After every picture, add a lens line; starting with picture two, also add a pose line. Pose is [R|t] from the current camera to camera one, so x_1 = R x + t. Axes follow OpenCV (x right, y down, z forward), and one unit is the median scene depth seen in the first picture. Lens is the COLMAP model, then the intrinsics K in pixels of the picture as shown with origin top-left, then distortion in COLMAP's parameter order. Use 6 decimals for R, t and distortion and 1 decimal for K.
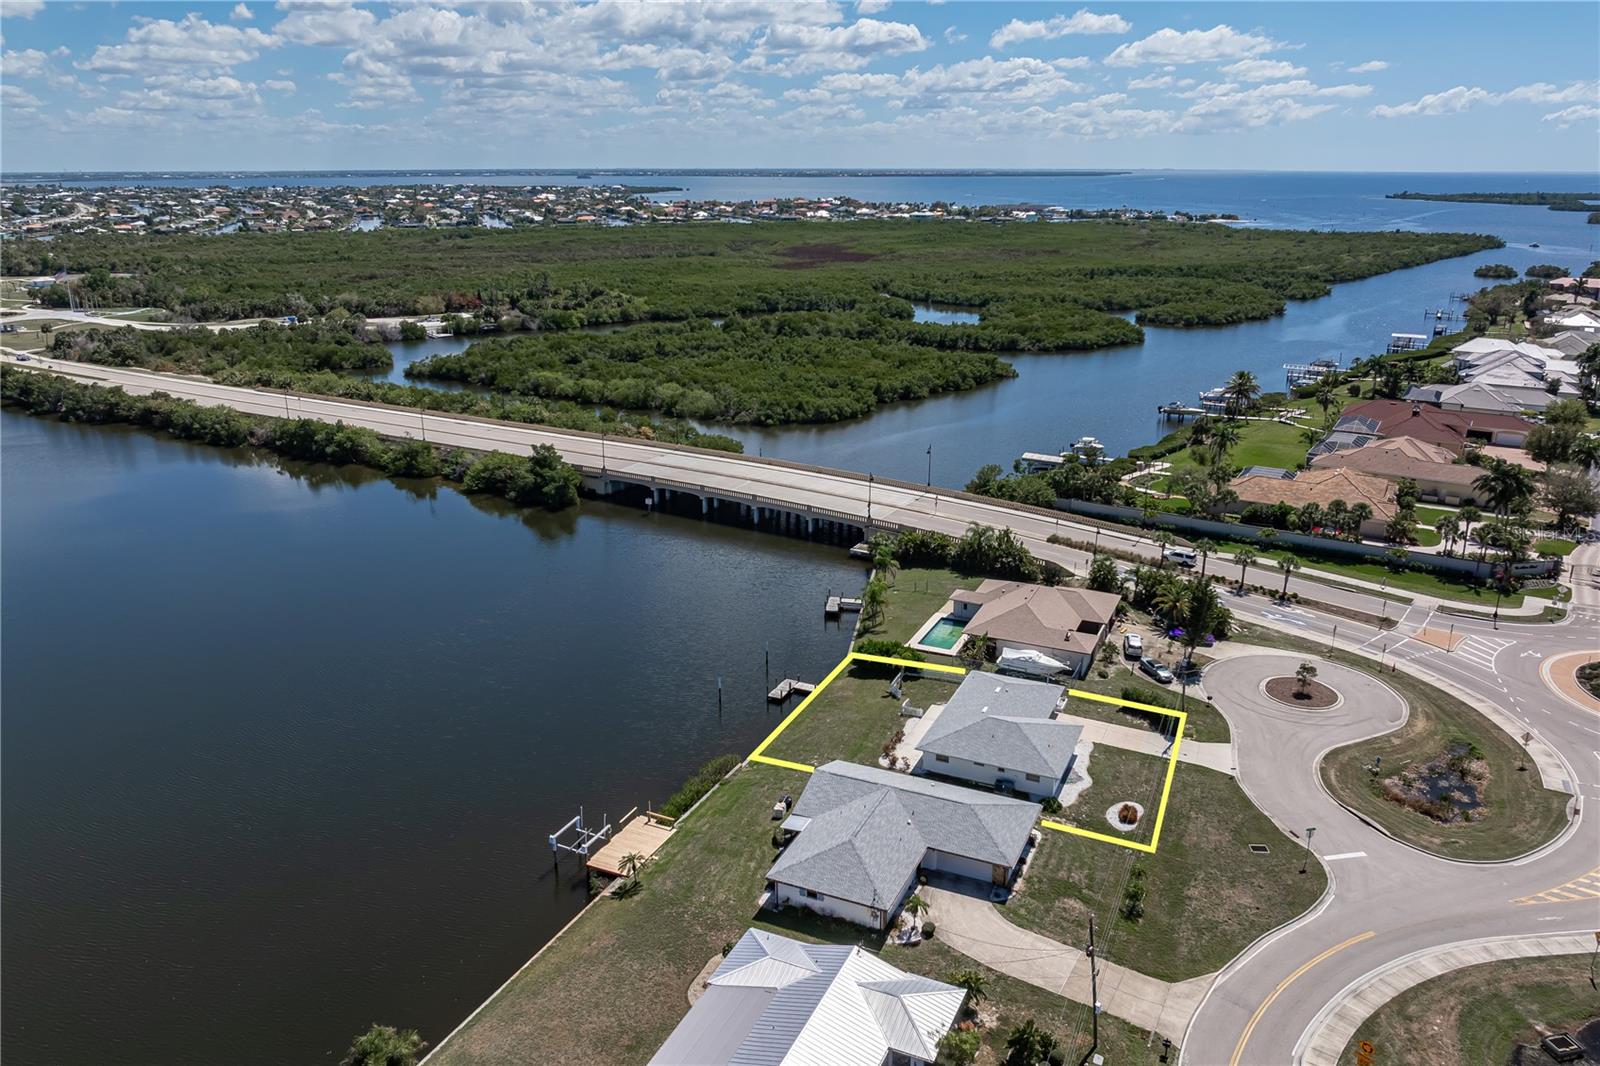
lens RADIAL K [[1123.0, 0, 801.1], [0, 1123.0, 579.6], [0, 0, 1]] dist [-0.027760, 0.009009]
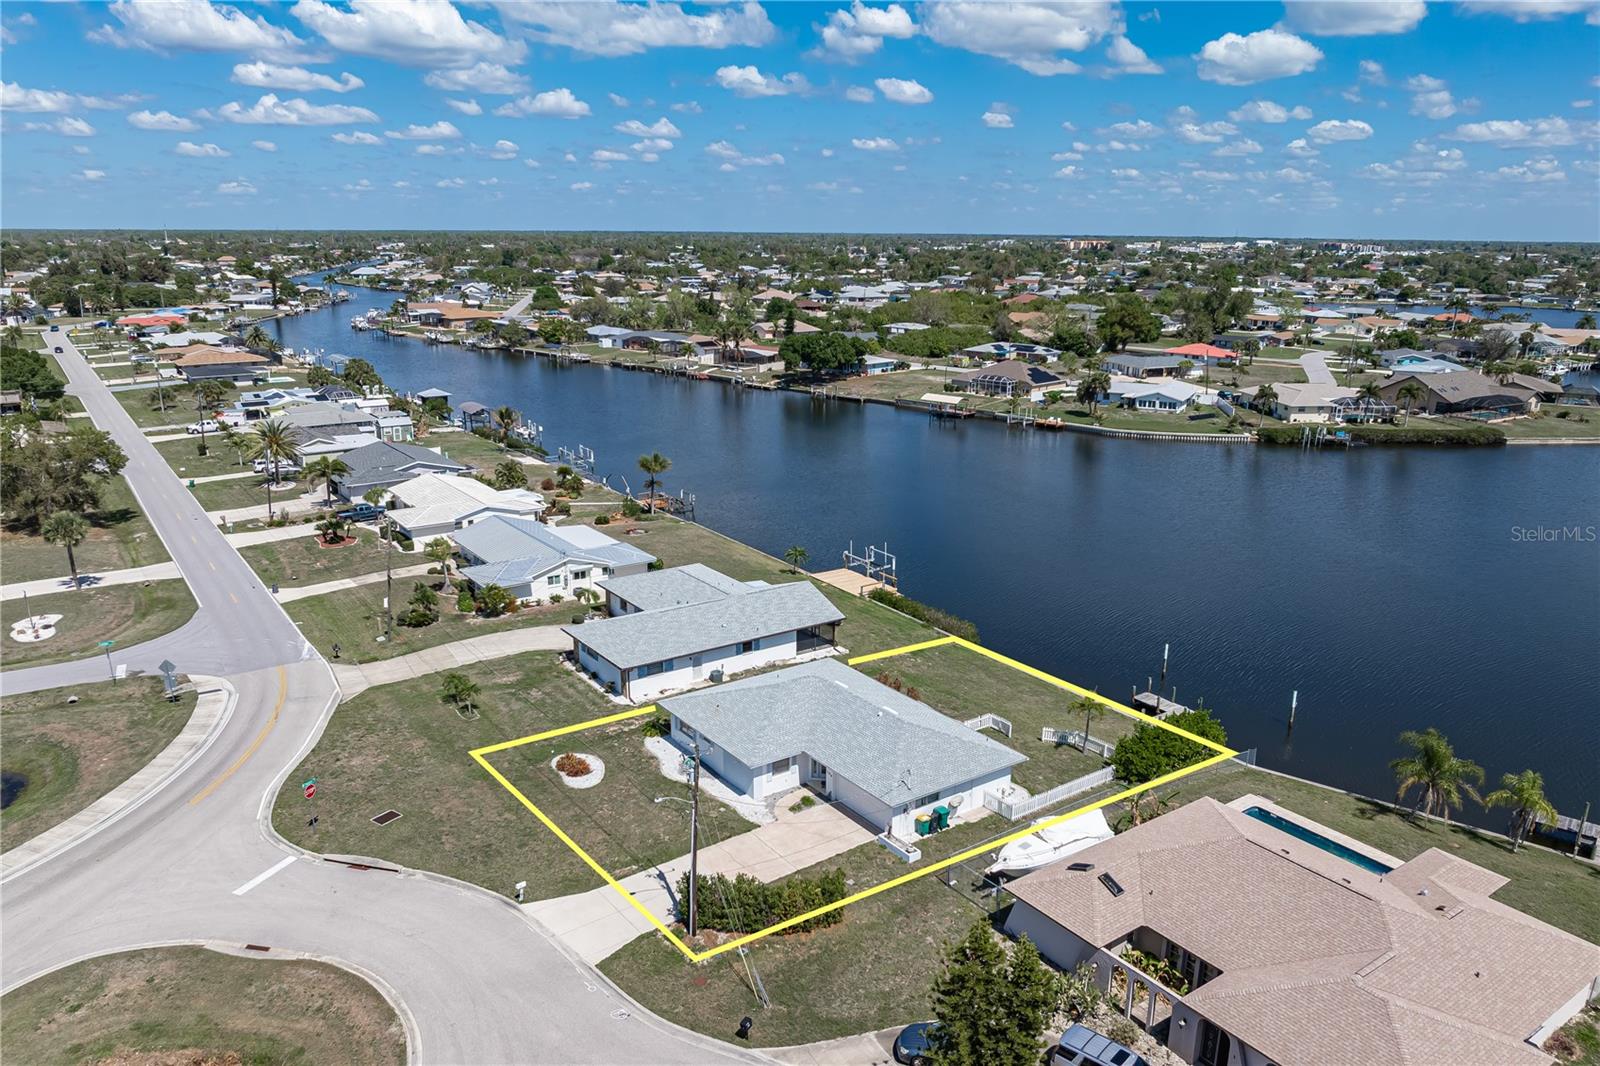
lens RADIAL K [[1123.0, 0, 801.1], [0, 1123.0, 579.6], [0, 0, 1]] dist [-0.027760, 0.009009]
pose [[-0.503355, 0.258690, -0.824448, 0.740737], [-0.309520, 0.836839, 0.451551, -0.232658], [0.806741, 0.482473, -0.341157, 1.263141]]
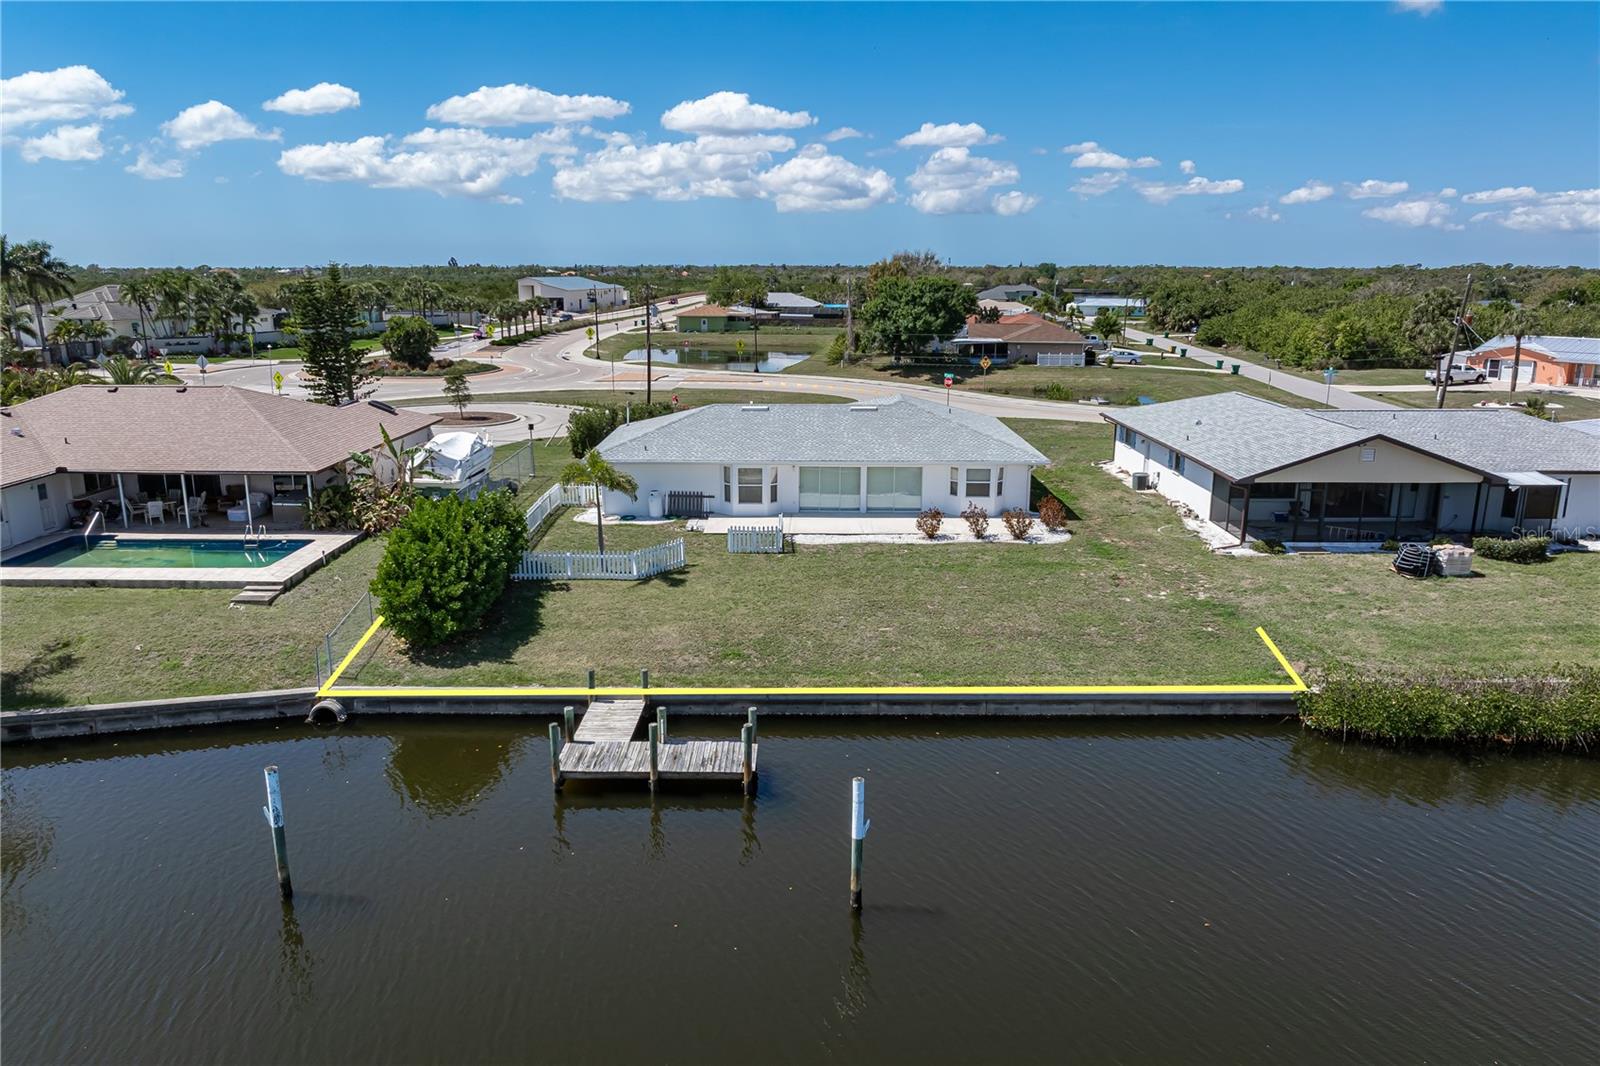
lens RADIAL K [[1124.8, 0, 812.9], [0, 1124.8, 534.0], [0, 0, 1]] dist [-0.030888, 0.008646]
pose [[-0.416500, -0.210305, 0.884477, -0.259663], [0.326024, 0.873618, 0.361248, -0.009427], [-0.848667, 0.438821, -0.295297, 1.266508]]
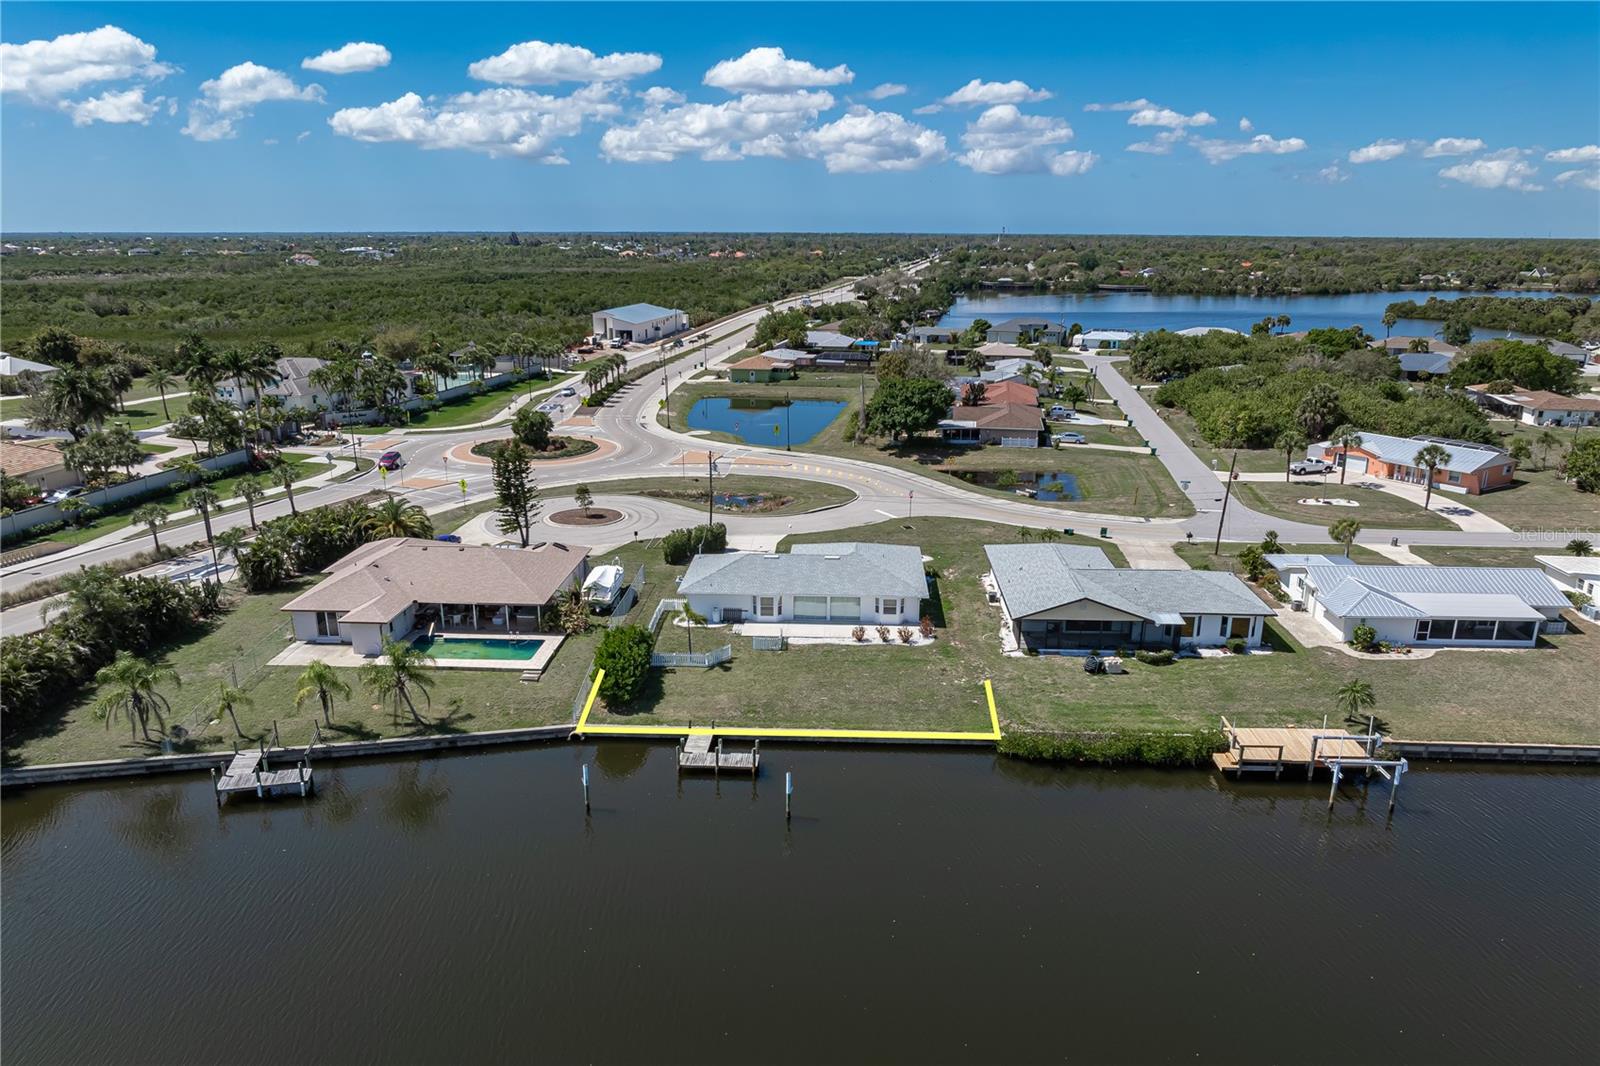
lens RADIAL K [[1124.8, 0, 812.9], [0, 1124.8, 534.0], [0, 0, 1]] dist [-0.030888, 0.008646]
pose [[-0.373322, -0.241674, 0.895670, -0.598747], [0.332665, 0.866389, 0.372430, -0.220646], [-0.866005, 0.436995, -0.243045, 1.296719]]
